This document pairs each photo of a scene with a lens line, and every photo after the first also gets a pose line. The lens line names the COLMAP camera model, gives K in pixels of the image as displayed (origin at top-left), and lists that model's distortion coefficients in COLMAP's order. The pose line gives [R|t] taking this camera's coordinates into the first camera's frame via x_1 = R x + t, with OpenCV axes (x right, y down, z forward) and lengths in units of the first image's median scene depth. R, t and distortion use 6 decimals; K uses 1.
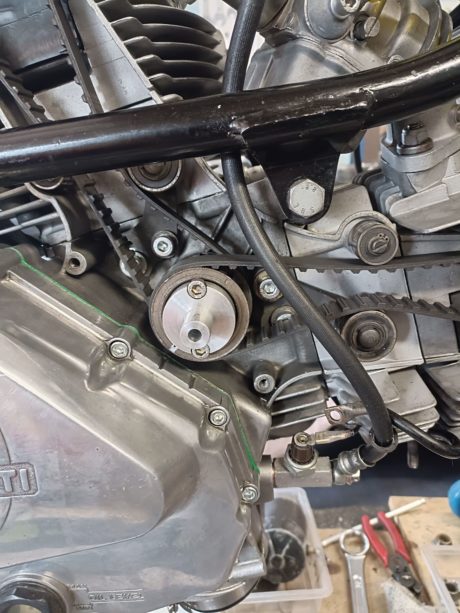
lens RADIAL K [[467.4, 0, 230.0], [0, 467.4, 306.5], [0, 0, 1]] dist [-0.003232, -0.001236]
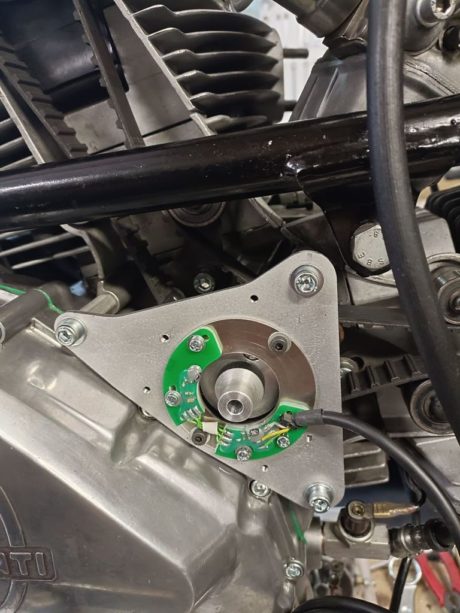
lens RADIAL K [[467.4, 0, 230.0], [0, 467.4, 306.5], [0, 0, 1]] dist [-0.003232, -0.001236]
pose [[0.993822, 0.027710, -0.107471, 0.002070], [-0.024159, 0.999123, 0.034201, -0.128557], [0.108325, -0.031393, 0.993620, 0.131147]]
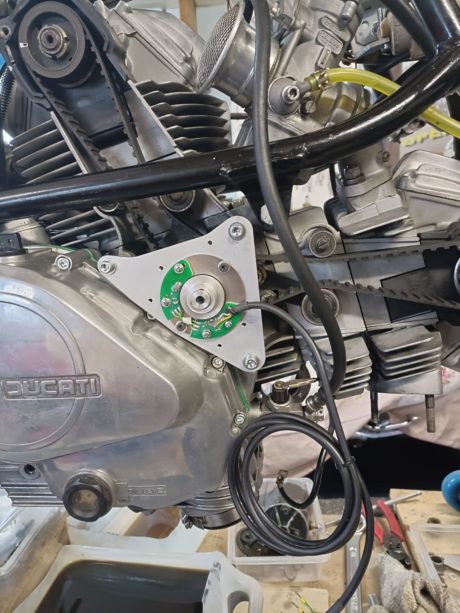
lens RADIAL K [[462.4, 0, 230.0], [0, 462.4, 306.5], [0, 0, 1]] dist [0.038185, 0.000670]
pose [[0.997612, -0.000266, -0.069060, 0.112699], [-0.004936, 0.997161, -0.075136, 0.170947], [0.068884, 0.075297, 0.994779, -0.463301]]
